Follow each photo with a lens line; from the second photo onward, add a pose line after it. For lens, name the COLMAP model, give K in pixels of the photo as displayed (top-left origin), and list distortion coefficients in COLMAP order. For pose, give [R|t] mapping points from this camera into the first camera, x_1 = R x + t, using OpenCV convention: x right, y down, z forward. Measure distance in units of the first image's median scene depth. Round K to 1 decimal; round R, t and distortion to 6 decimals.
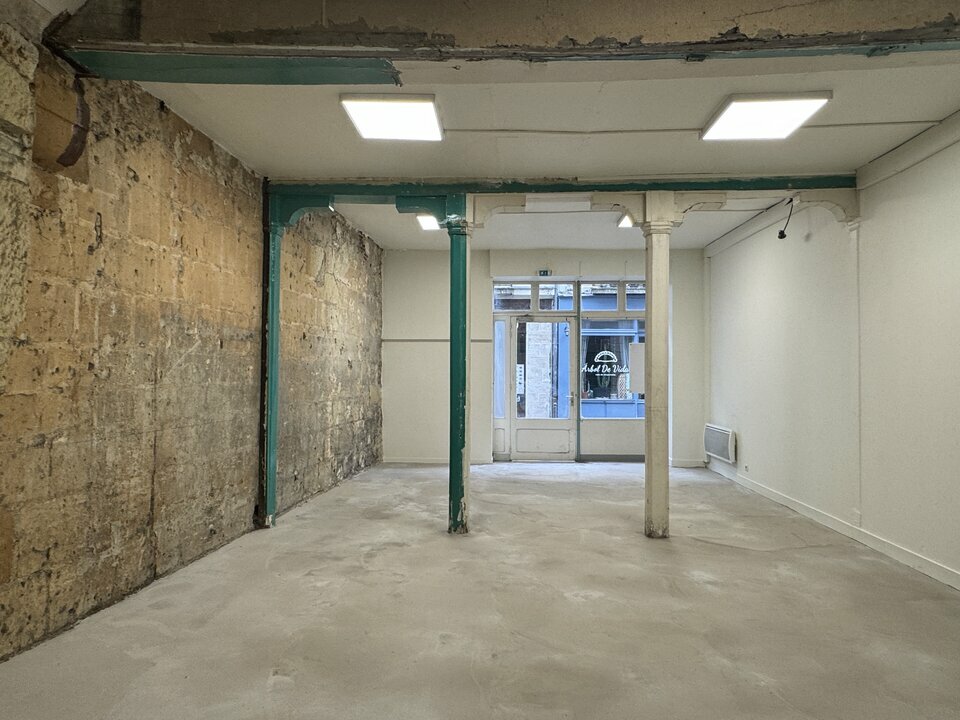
lens RADIAL K [[598.6, 0, 479.5], [0, 598.6, 361.3], [0, 0, 1]] dist [-0.003478, 0.000452]
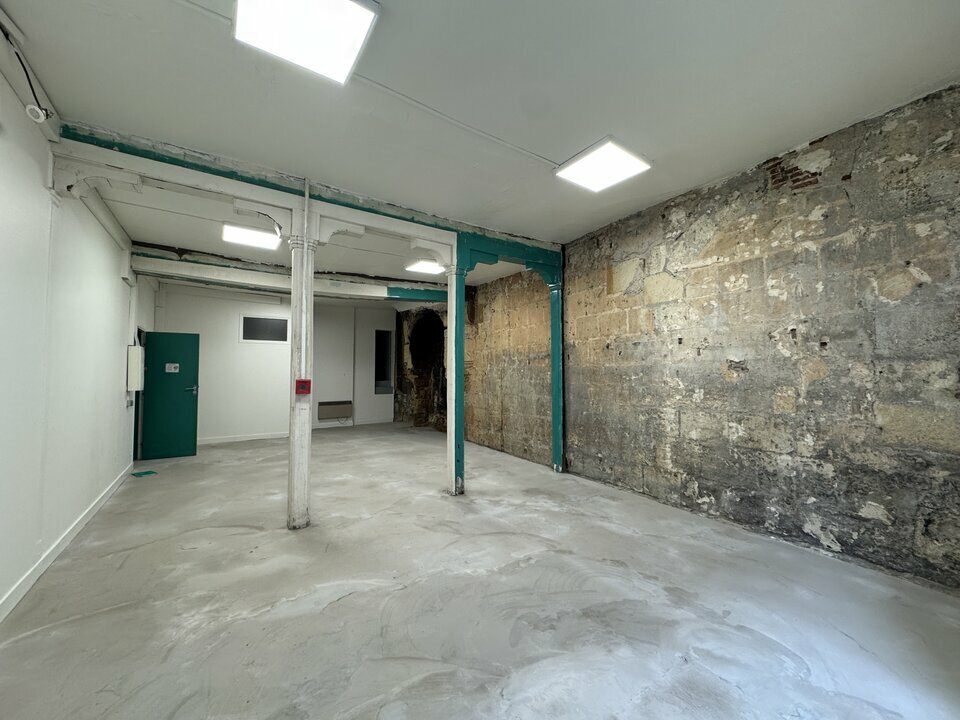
lens RADIAL K [[383.6, 0, 477.7], [0, 383.6, 359.3], [0, 0, 1]] dist [-0.003676, -0.000027]
pose [[-0.796313, -0.029972, -0.604142, 0.580275], [0.005249, 0.998392, -0.056450, 0.040255], [0.604862, -0.048123, -0.794875, 2.195075]]
